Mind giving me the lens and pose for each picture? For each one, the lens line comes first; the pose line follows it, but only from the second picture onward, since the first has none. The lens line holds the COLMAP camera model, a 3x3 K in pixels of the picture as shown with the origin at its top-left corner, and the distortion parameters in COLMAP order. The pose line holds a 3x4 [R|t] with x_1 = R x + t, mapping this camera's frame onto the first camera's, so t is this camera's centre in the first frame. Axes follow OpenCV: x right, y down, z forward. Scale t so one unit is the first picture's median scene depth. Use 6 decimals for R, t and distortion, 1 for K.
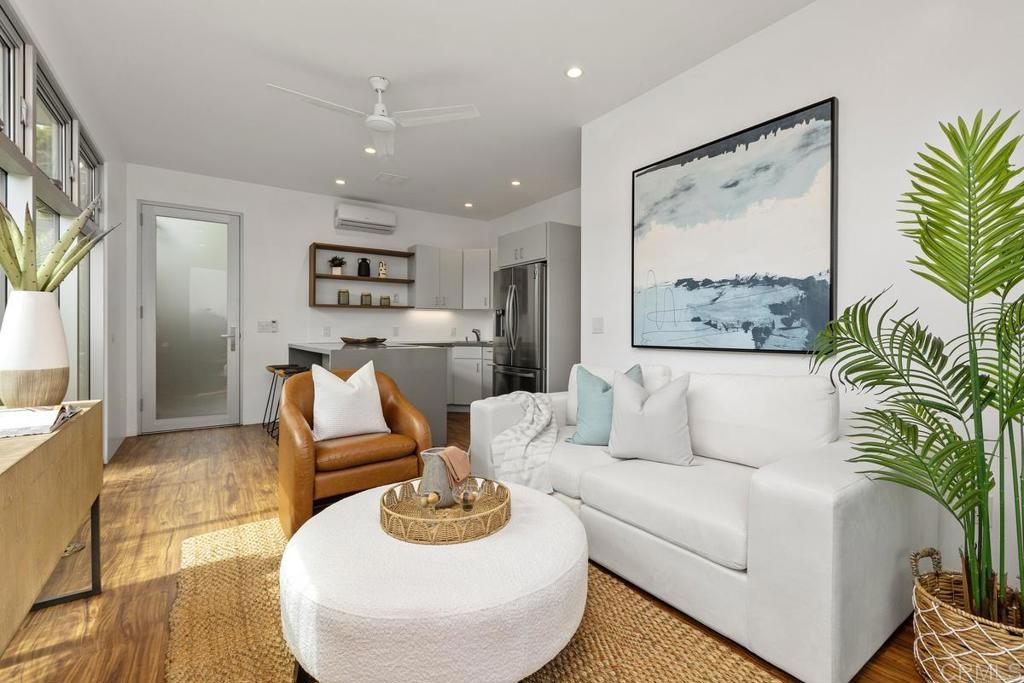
lens RADIAL K [[448.0, 0, 512.0], [0, 448.0, 341.5], [0, 0, 1]] dist [0.001099, 0.000027]
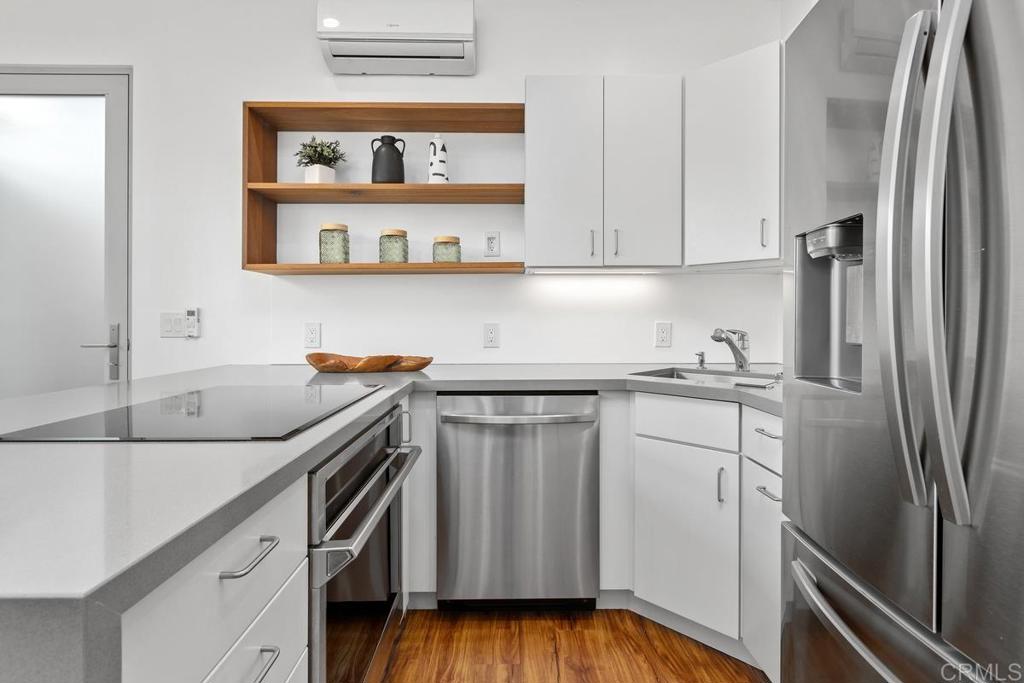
lens RADIAL K [[500.1, 0, 512.7], [0, 500.1, 320.8], [0, 0, 1]] dist [-0.001827, -0.000276]
pose [[0.835594, -0.003073, -0.549339, -0.021295], [-0.011663, 0.999660, -0.023333, -0.028147], [0.549224, 0.025904, 0.835273, 0.748318]]
